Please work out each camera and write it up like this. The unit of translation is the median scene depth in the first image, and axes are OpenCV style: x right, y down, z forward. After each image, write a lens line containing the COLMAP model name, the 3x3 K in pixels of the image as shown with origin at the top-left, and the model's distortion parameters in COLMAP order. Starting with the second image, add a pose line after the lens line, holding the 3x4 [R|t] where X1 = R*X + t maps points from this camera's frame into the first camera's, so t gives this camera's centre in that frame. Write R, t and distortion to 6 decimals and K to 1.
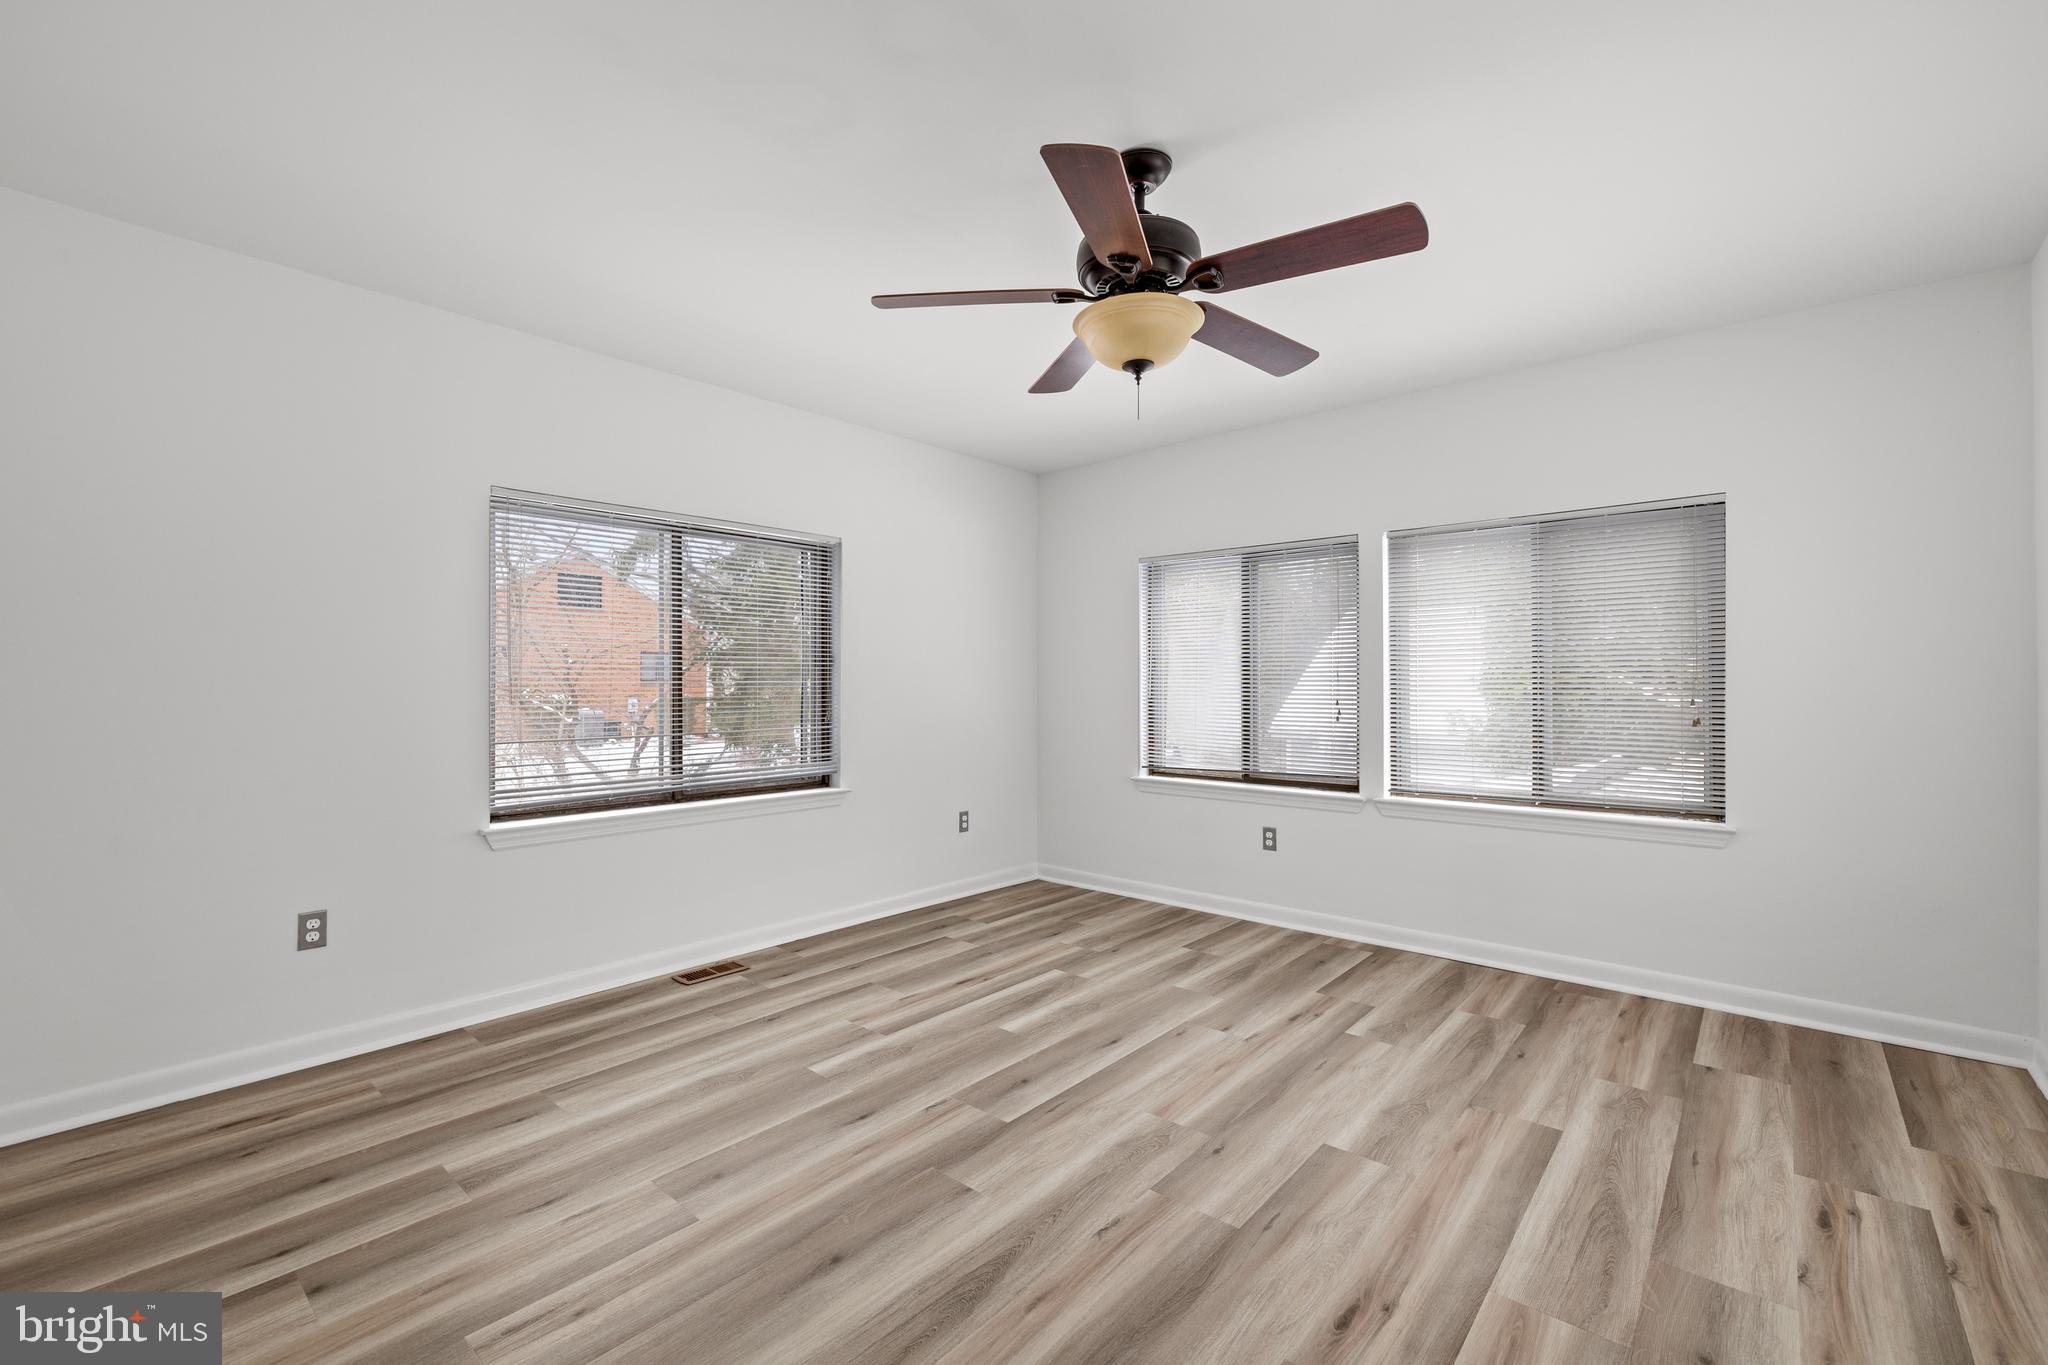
lens RADIAL K [[881.3, 0, 1021.7], [0, 881.3, 673.6], [0, 0, 1]] dist [-0.000138, 0.000555]
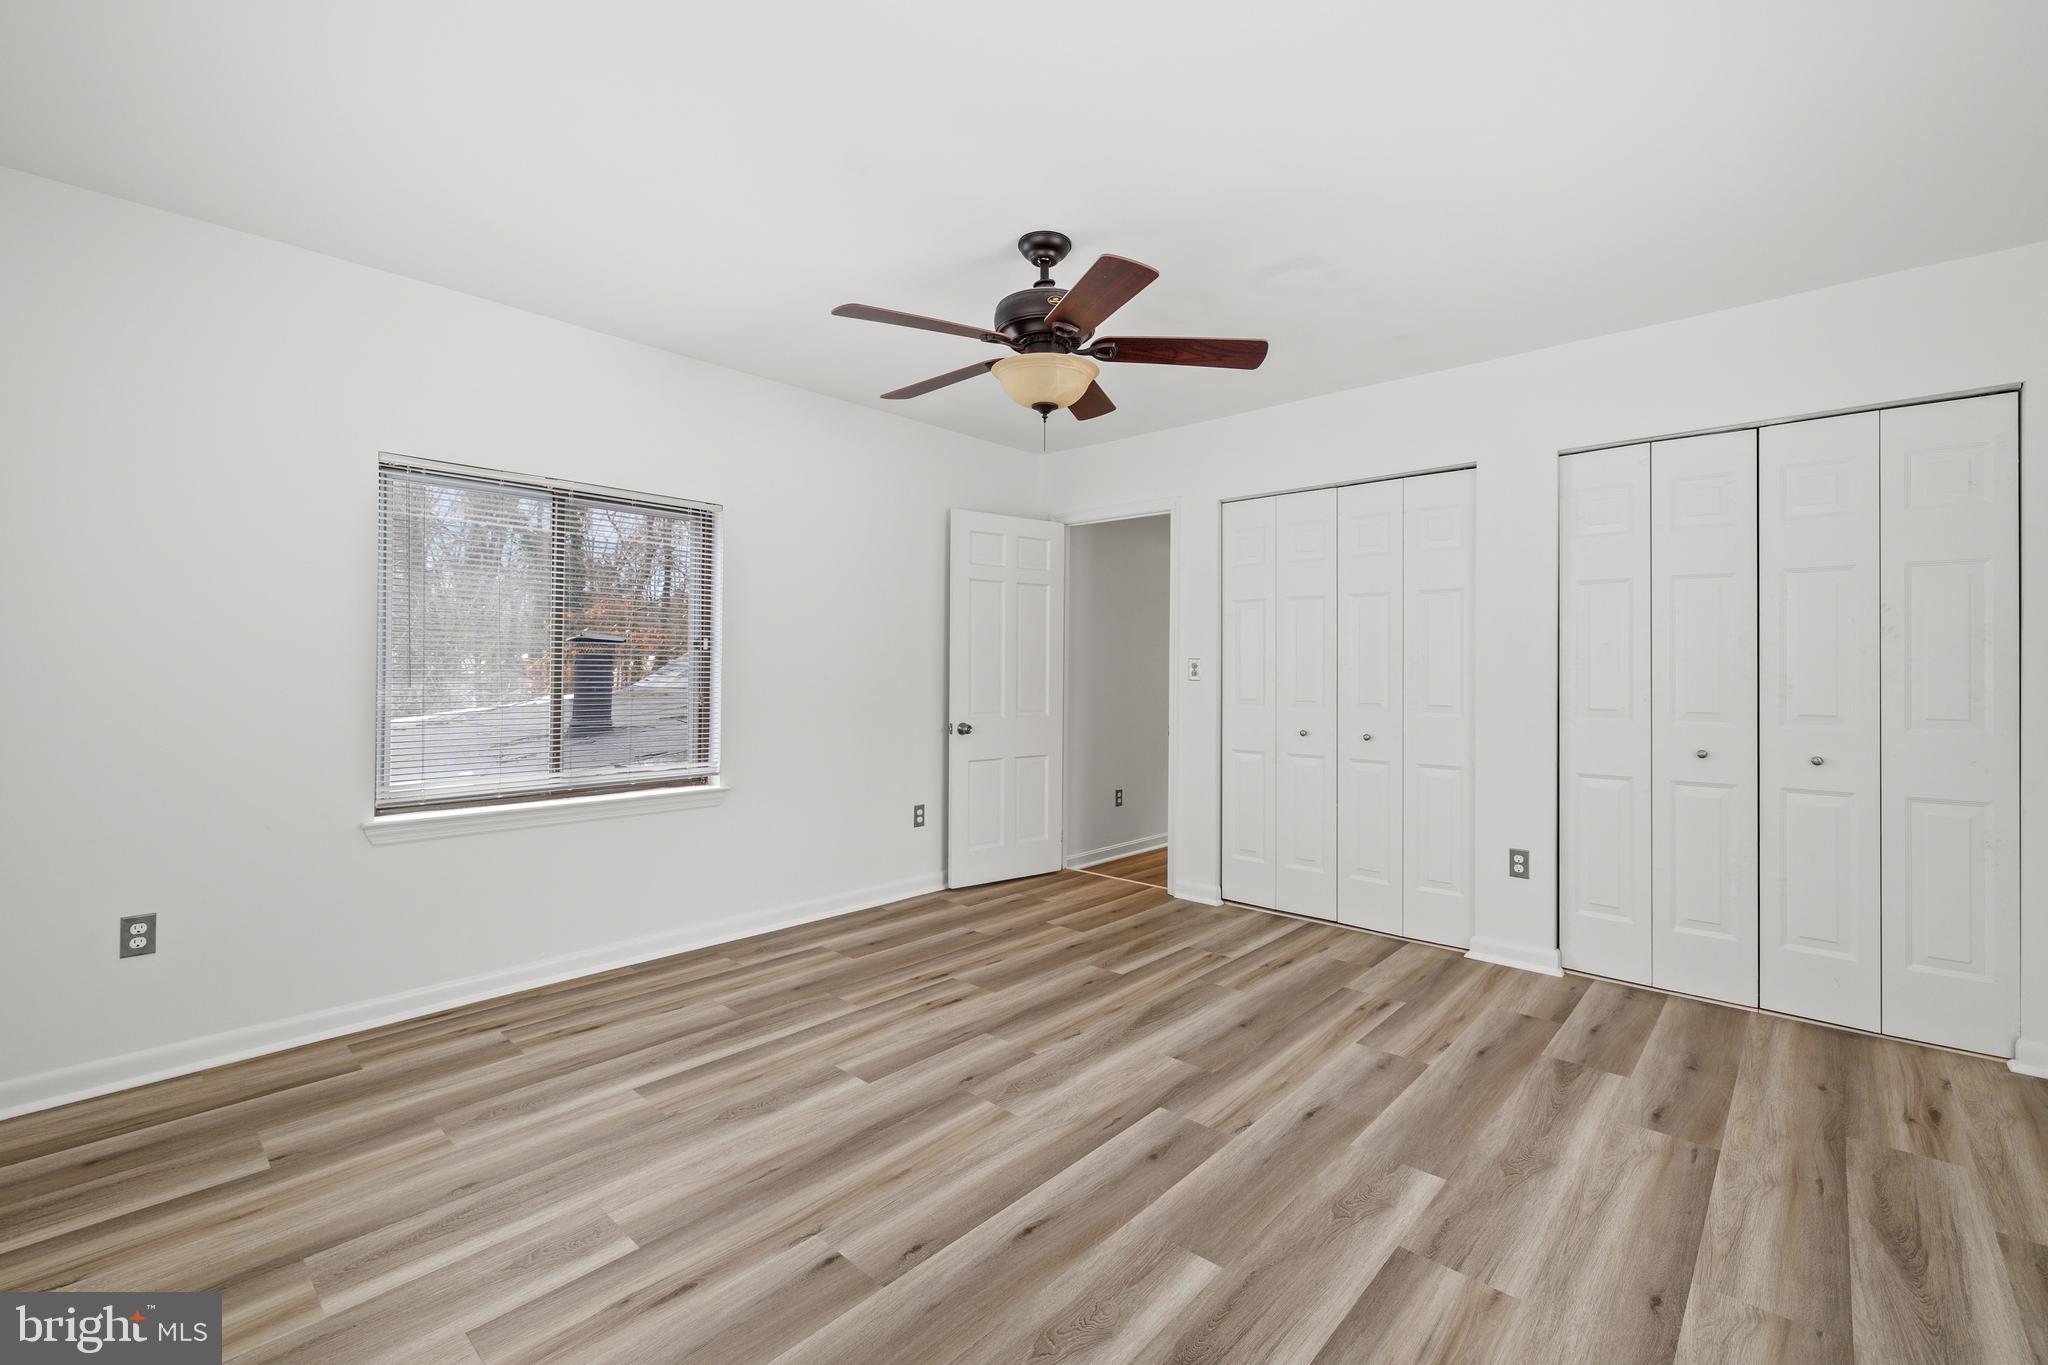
lens RADIAL K [[884.7, 0, 1022.6], [0, 884.7, 656.6], [0, 0, 1]] dist [-0.001584, 0.000148]
pose [[-0.999467, -0.005516, 0.032168, 0.110200], [-0.006346, 0.999648, -0.025756, 0.022388], [-0.032015, -0.025947, -0.999151, 2.004249]]
